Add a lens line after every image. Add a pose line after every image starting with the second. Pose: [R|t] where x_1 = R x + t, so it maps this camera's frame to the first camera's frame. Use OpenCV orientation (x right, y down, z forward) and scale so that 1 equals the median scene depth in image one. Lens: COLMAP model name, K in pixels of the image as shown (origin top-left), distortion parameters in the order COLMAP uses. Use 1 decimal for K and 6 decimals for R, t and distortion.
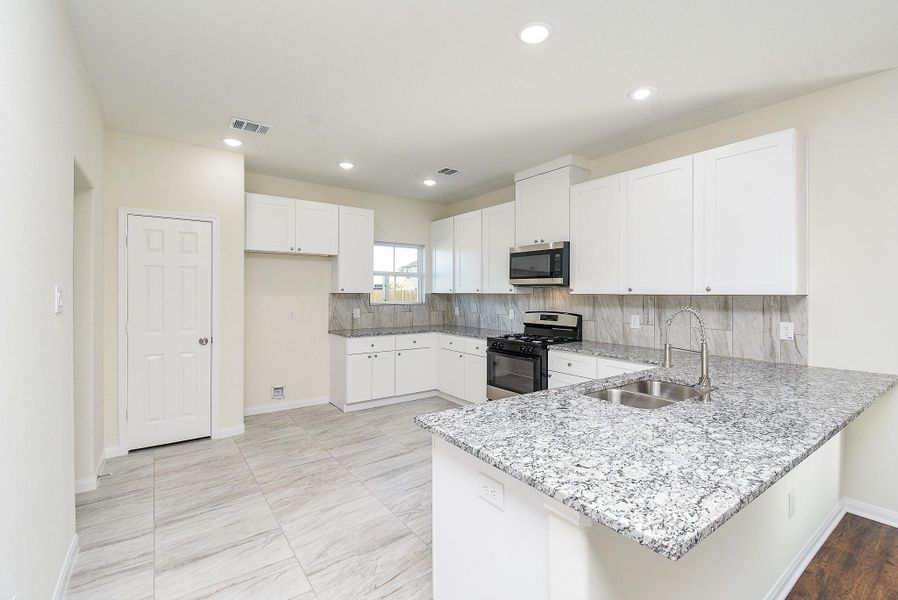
lens RADIAL K [[401.5, 0, 456.6], [0, 401.5, 294.4], [0, 0, 1]] dist [0.003087, -0.003347]
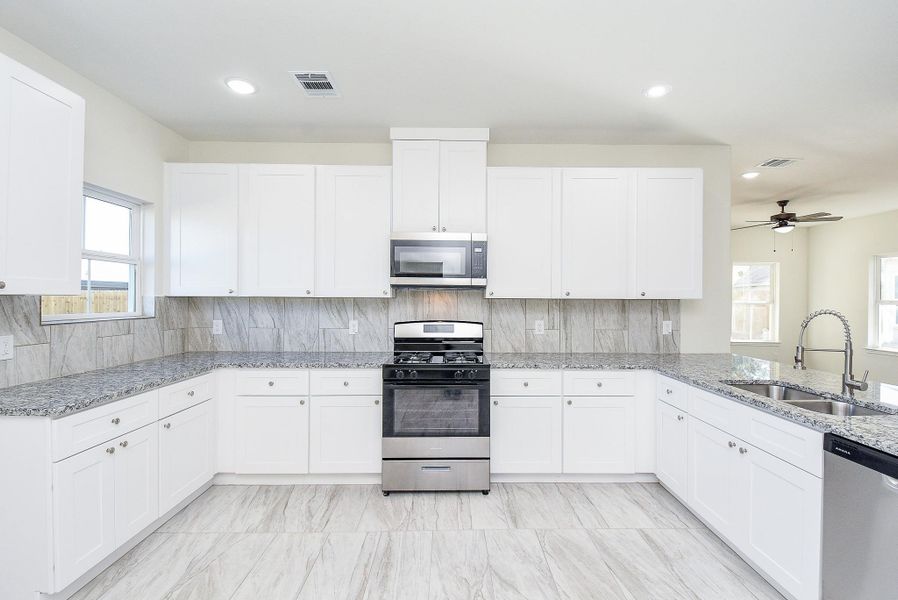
lens RADIAL K [[401.5, 0, 452.3], [0, 401.5, 301.9], [0, 0, 1]] dist [0.003087, -0.003347]
pose [[0.577690, -0.009144, 0.816205, -0.403438], [0.000008, 0.999937, 0.011197, -0.002479], [-0.816256, -0.006461, 0.577654, 0.550105]]
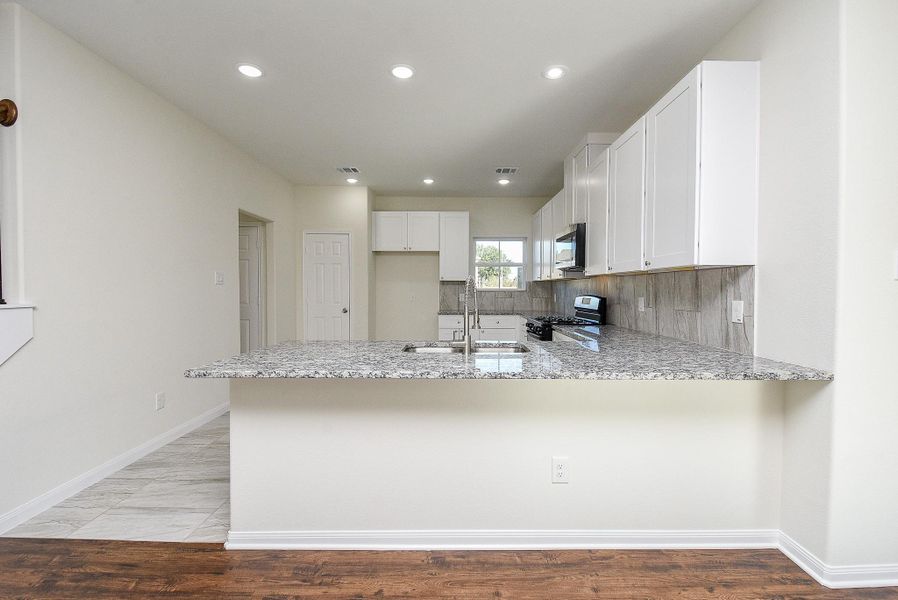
lens RADIAL K [[385.2, 0, 449.4], [0, 385.2, 297.2], [0, 0, 1]] dist [-0.002663, 0.000068]
pose [[0.804264, 0.012337, -0.594144, 0.545365], [-0.003431, 0.999864, 0.016116, 0.035021], [0.594262, -0.010923, 0.804197, 0.034254]]
